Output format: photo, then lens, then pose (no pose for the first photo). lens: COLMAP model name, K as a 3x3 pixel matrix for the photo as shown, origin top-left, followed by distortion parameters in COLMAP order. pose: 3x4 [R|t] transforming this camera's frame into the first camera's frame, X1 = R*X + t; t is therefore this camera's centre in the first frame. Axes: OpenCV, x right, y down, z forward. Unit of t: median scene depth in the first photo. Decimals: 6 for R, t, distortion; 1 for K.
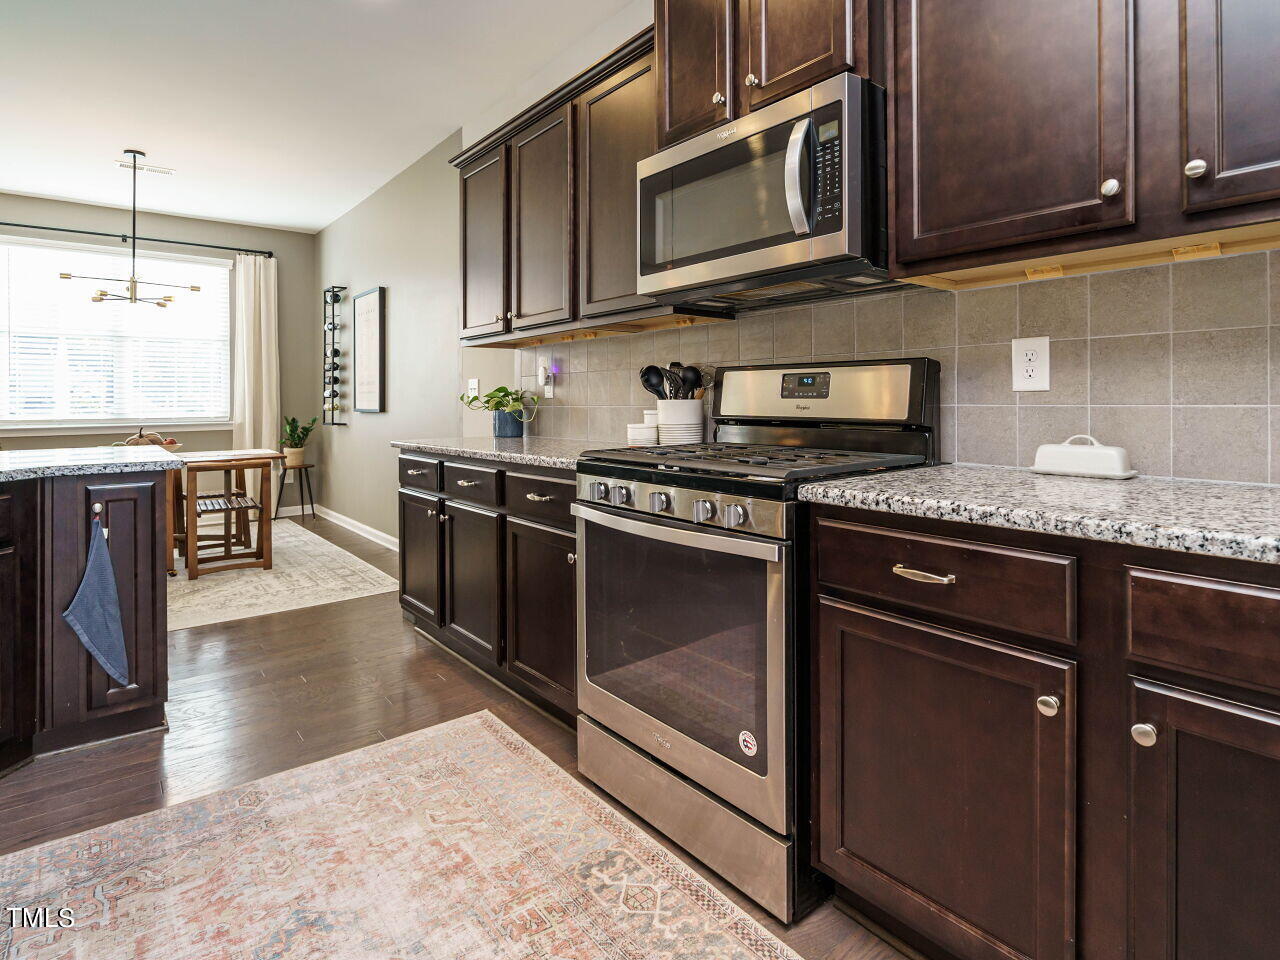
lens RADIAL K [[692.0, 0, 633.5], [0, 692.0, 397.5], [0, 0, 1]] dist [-0.008646, 0.002725]
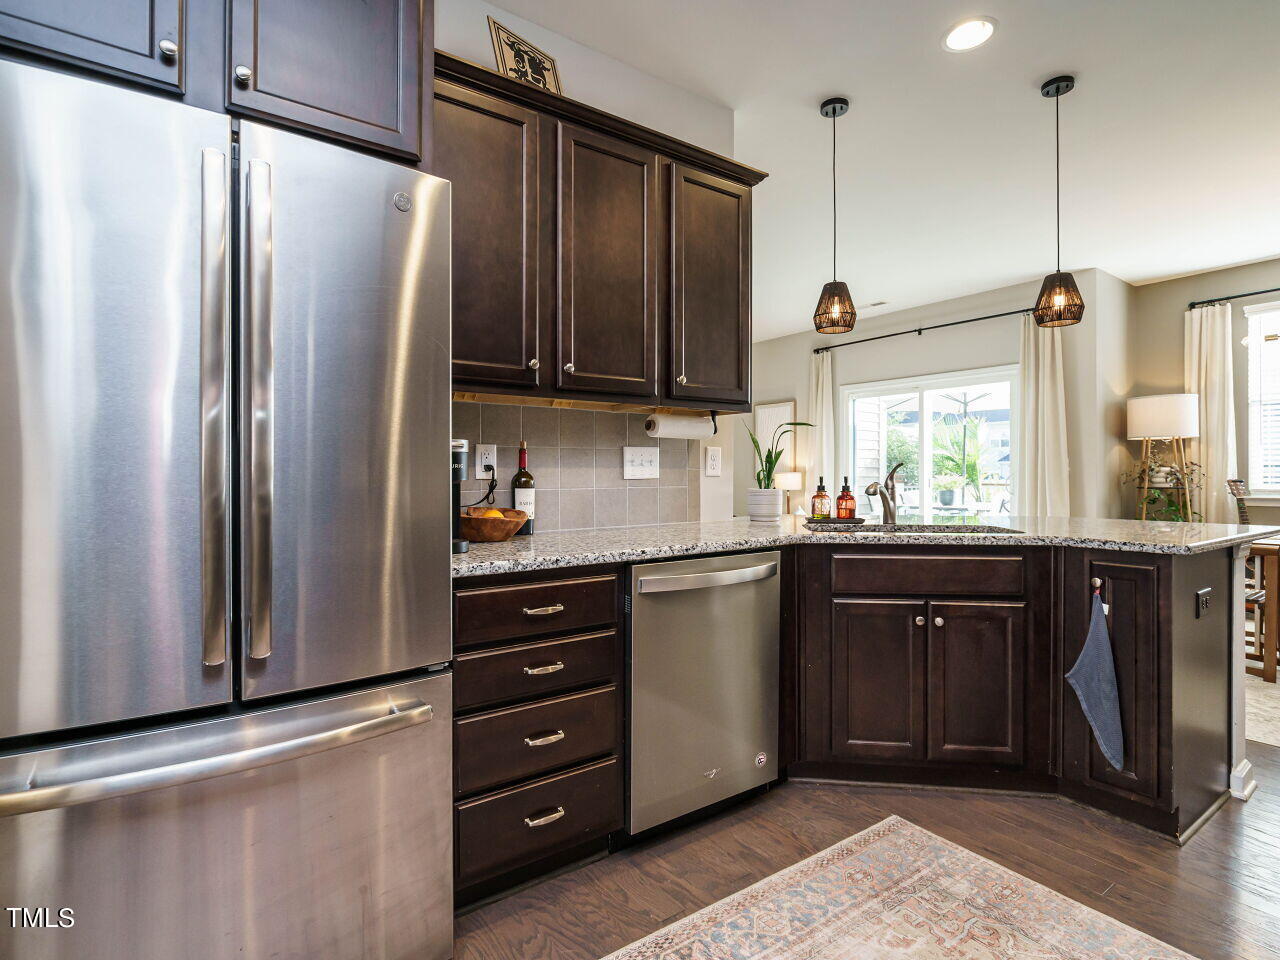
lens RADIAL K [[662.8, 0, 643.0], [0, 662.8, 473.1], [0, 0, 1]] dist [-0.006476, -0.000338]
pose [[-0.049582, 0.006418, -0.998749, 0.223028], [0.008796, 0.999943, 0.005989, -0.011772], [0.998731, -0.008488, -0.049636, 0.384884]]
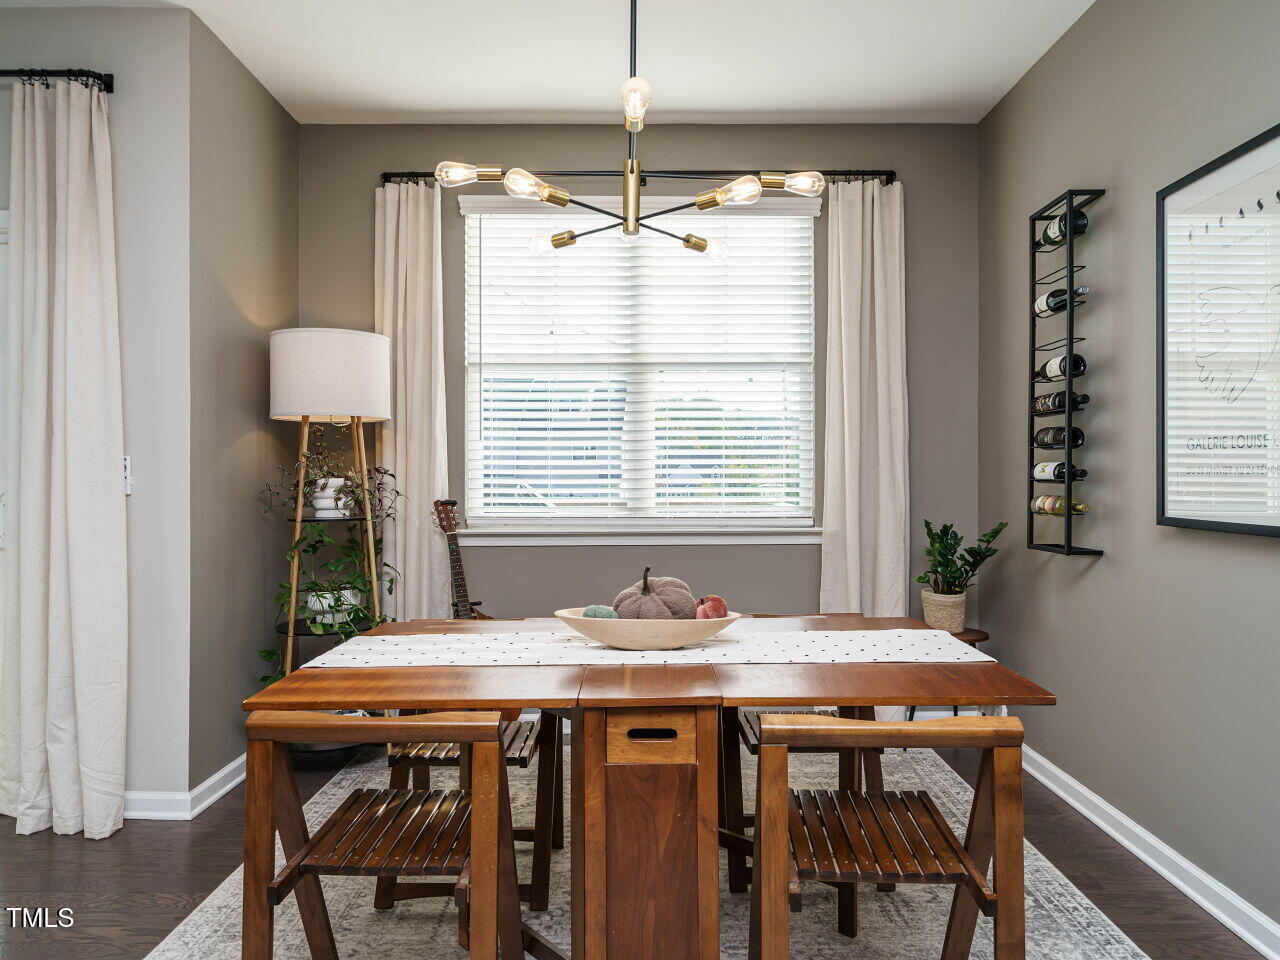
lens RADIAL K [[828.6, 0, 649.5], [0, 828.6, 472.3], [0, 0, 1]] dist [0.000056, 0.004408]
pose [[0.785537, 0.005261, -0.618793, -0.909810], [-0.002437, 0.999982, 0.005409, -0.020960], [0.618810, -0.002741, 0.785536, 1.349070]]
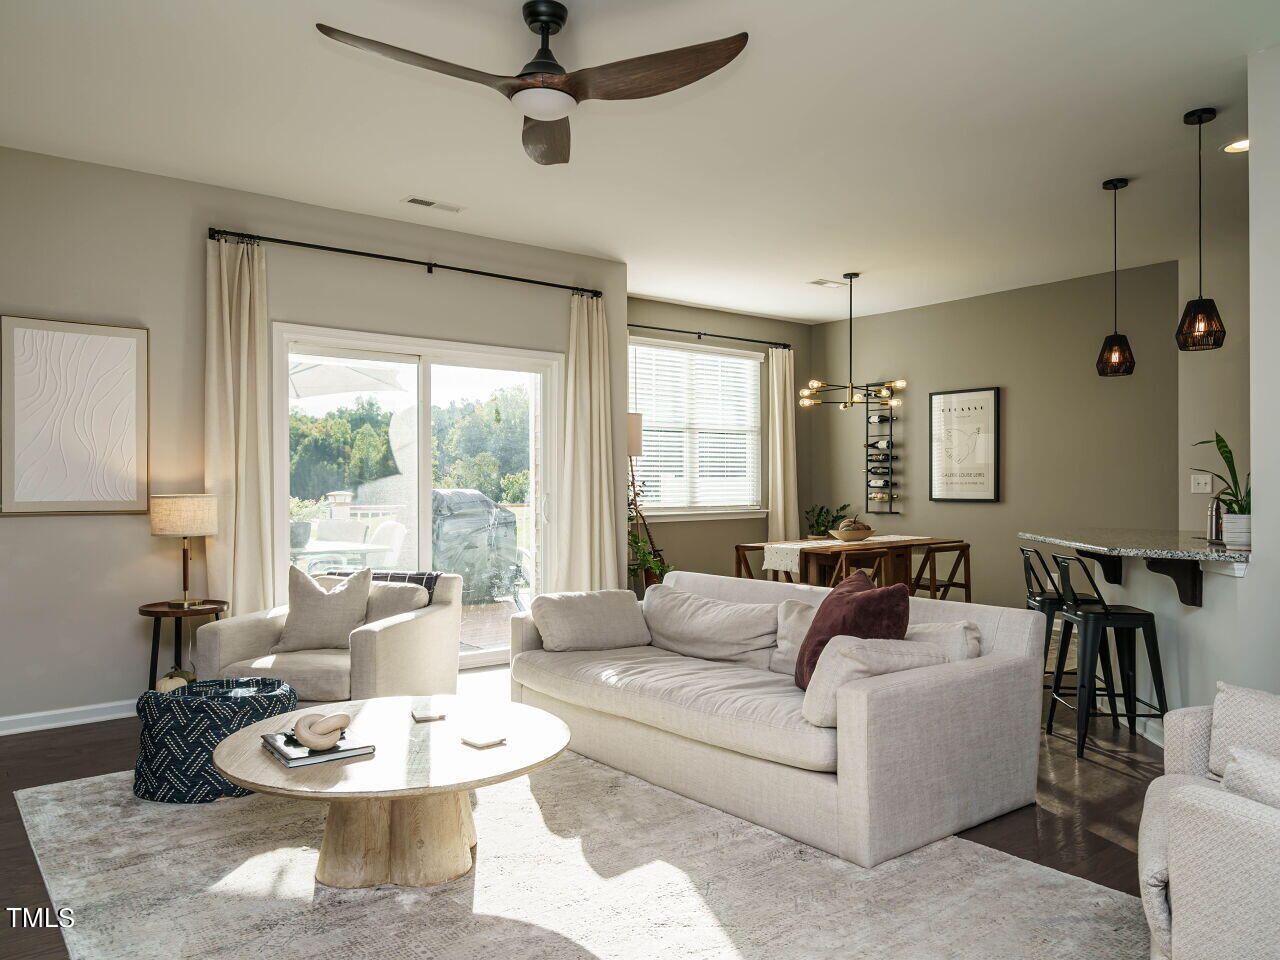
lens RADIAL K [[921.6, 0, 642.9], [0, 921.6, 485.0], [0, 0, 1]] dist [-0.027688, 0.000059]
pose [[0.999980, 0.005565, 0.003143, -2.235567], [-0.005586, 0.999962, 0.006631, -0.029786], [-0.003106, -0.006648, 0.999973, -1.105523]]
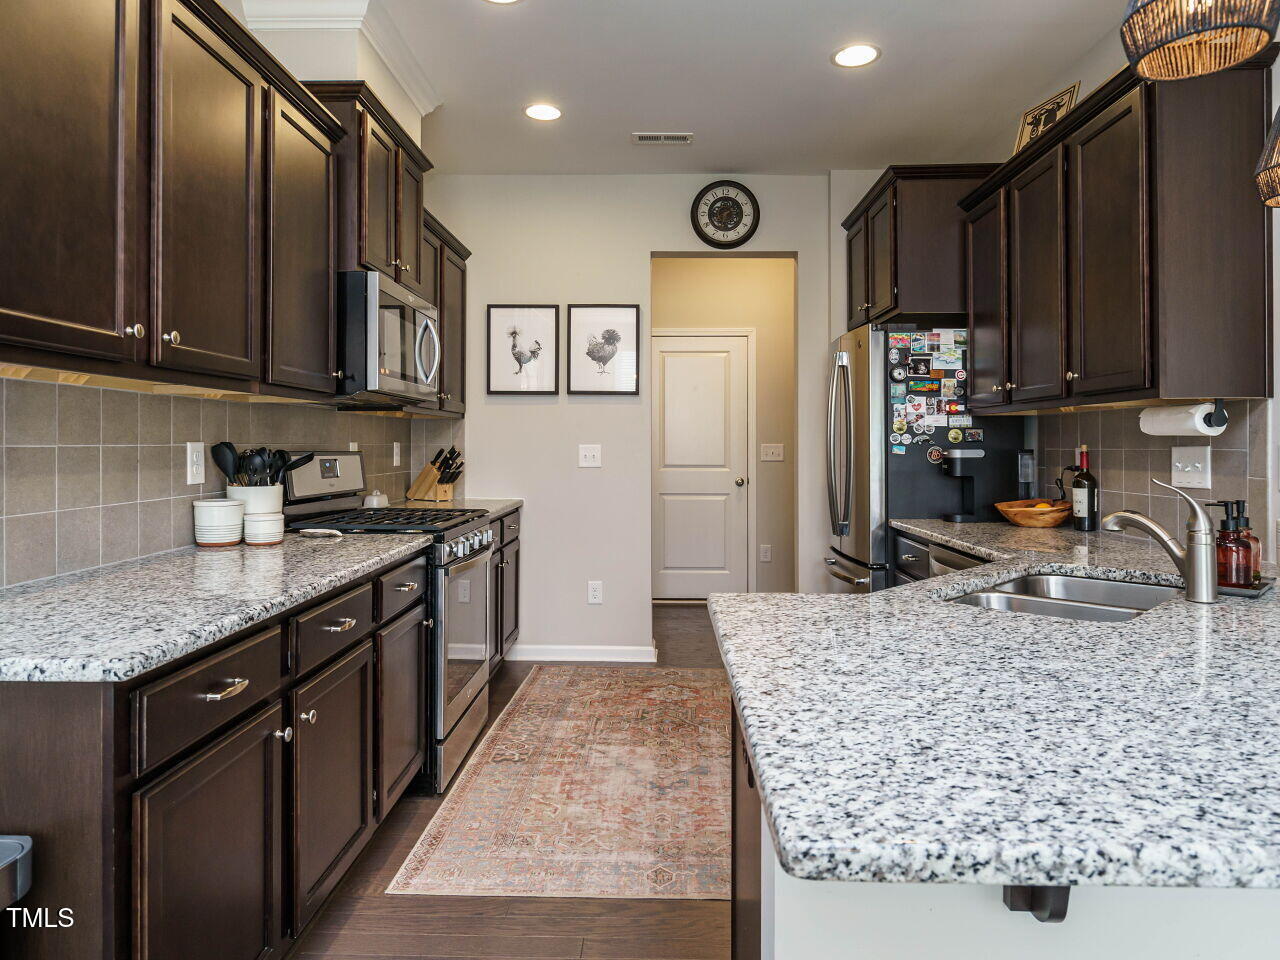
lens RADIAL K [[828.6, 0, 643.2], [0, 828.6, 477.8], [0, 0, 1]] dist [0.000056, 0.004408]
pose [[-0.772491, -0.016515, 0.634810, -1.173469], [0.000061, 0.999660, 0.026081, -0.039769], [-0.635025, 0.020186, -0.772228, 1.758703]]
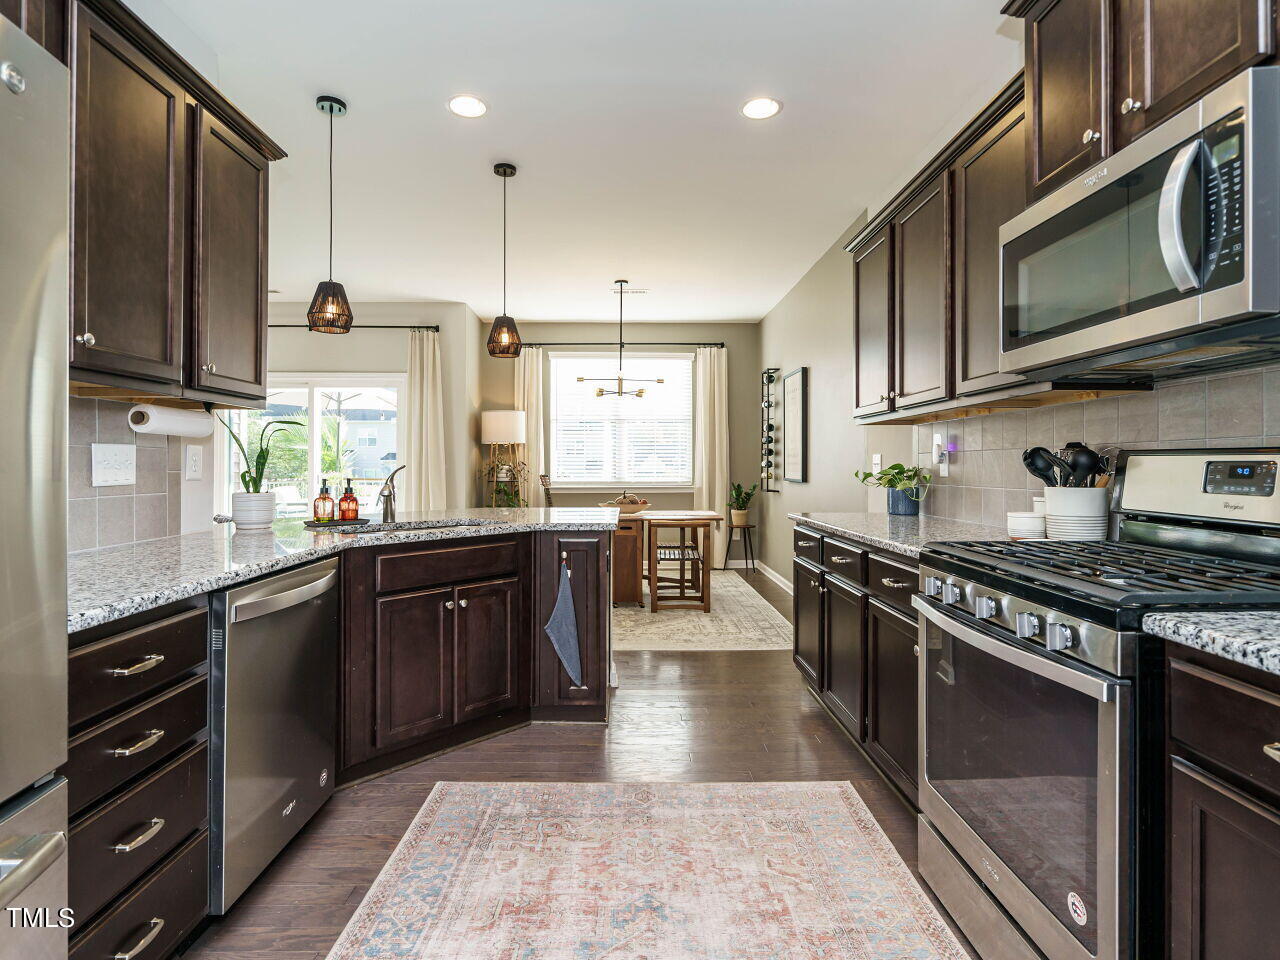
lens RADIAL K [[667.6, 0, 636.0], [0, 667.6, 462.1], [0, 0, 1]] dist [-0.011501, 0.004730]
pose [[0.792231, 0.004944, -0.610201, 0.160570], [-0.003360, 0.999987, 0.003740, -0.033125], [0.610212, -0.000913, 0.792238, 0.018738]]
